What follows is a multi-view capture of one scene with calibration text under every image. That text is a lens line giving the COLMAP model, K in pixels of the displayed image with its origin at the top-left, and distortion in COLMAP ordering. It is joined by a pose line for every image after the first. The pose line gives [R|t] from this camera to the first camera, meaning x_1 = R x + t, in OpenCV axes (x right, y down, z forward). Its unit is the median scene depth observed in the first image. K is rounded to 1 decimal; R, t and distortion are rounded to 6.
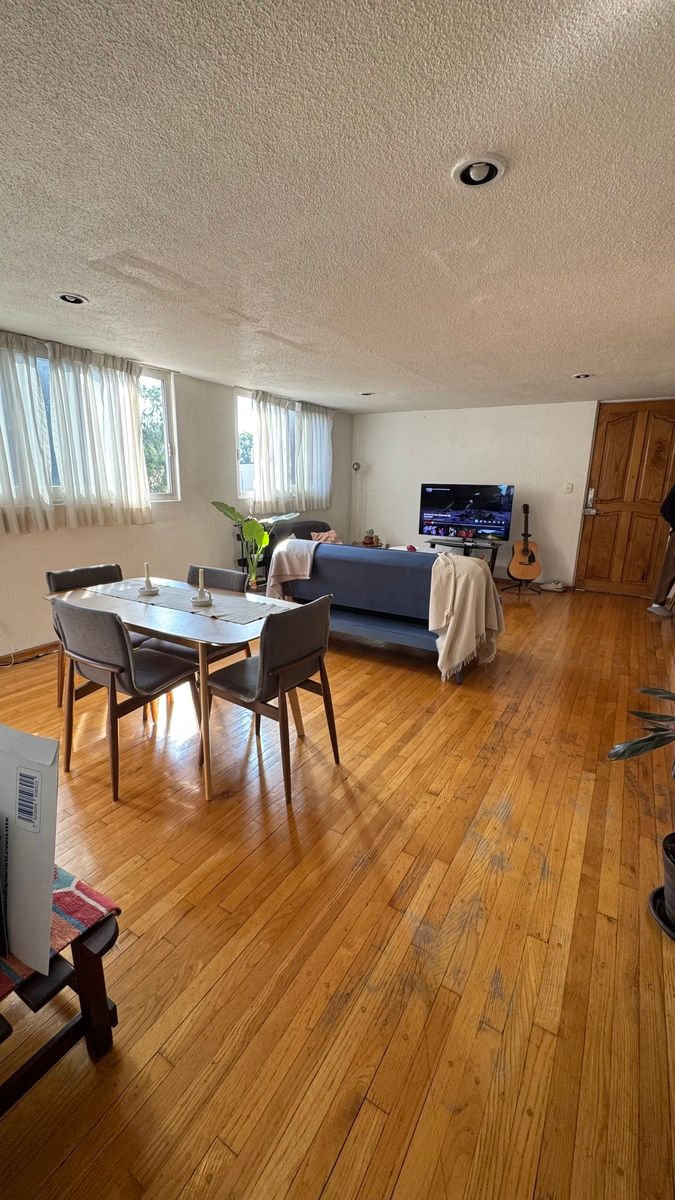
lens RADIAL K [[478.1, 0, 338.3], [0, 478.1, 599.5], [0, 0, 1]] dist [-0.003253, 0.000339]
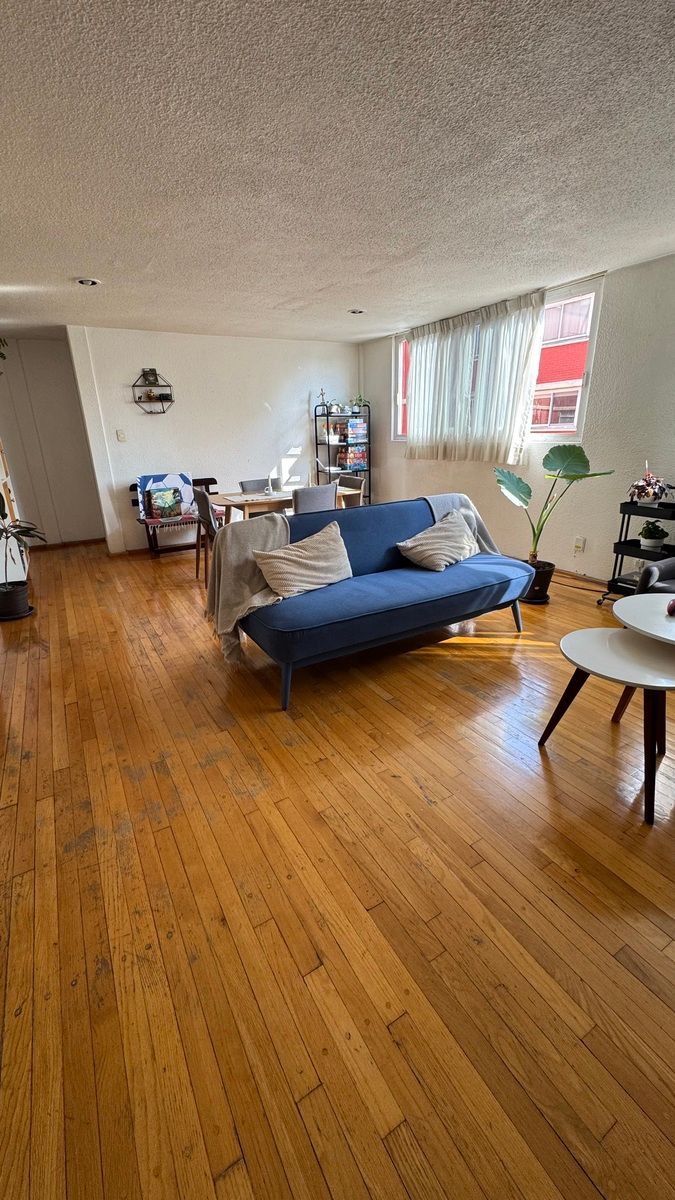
lens RADIAL K [[478.1, 0, 338.3], [0, 478.1, 599.5], [0, 0, 1]] dist [-0.003253, 0.000339]
pose [[-0.472793, 0.296067, -0.829946, 1.245445], [-0.195521, 0.883138, 0.426425, -0.474883], [0.859208, 0.363883, -0.359655, 2.057763]]
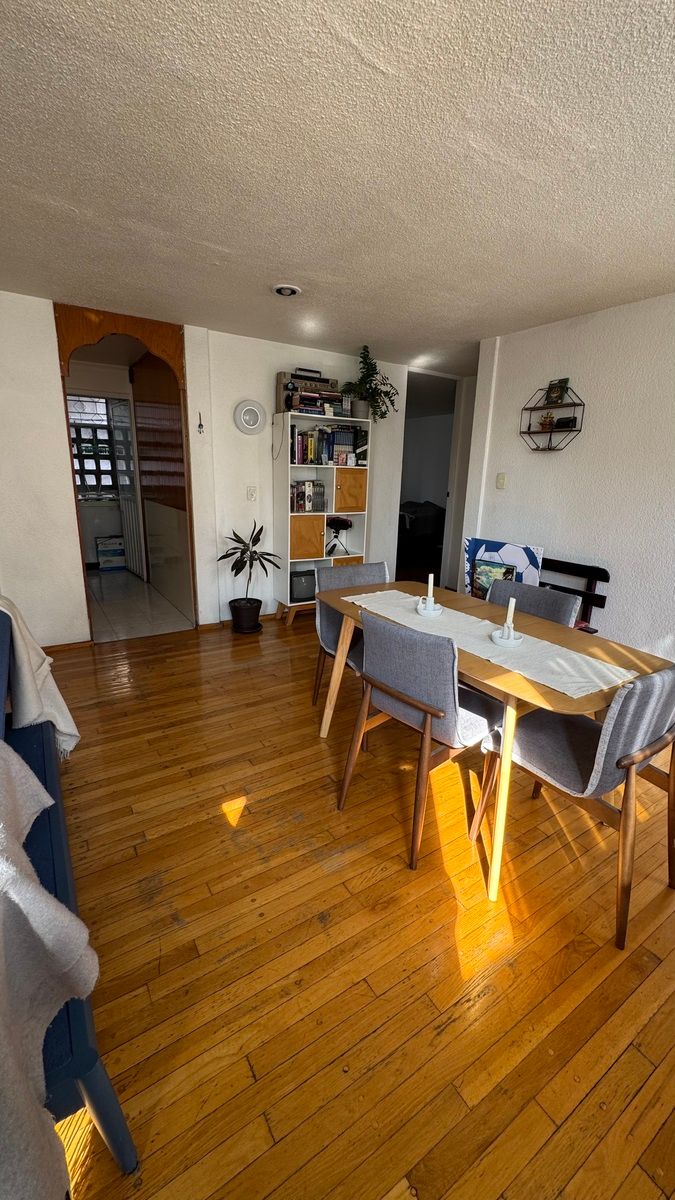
lens RADIAL K [[478.1, 0, 338.3], [0, 478.1, 599.5], [0, 0, 1]] dist [-0.003253, 0.000339]
pose [[-0.899777, -0.151307, 0.409276, -0.495166], [0.065820, 0.880159, 0.470093, -0.437838], [-0.431357, 0.449918, -0.781988, 1.765800]]
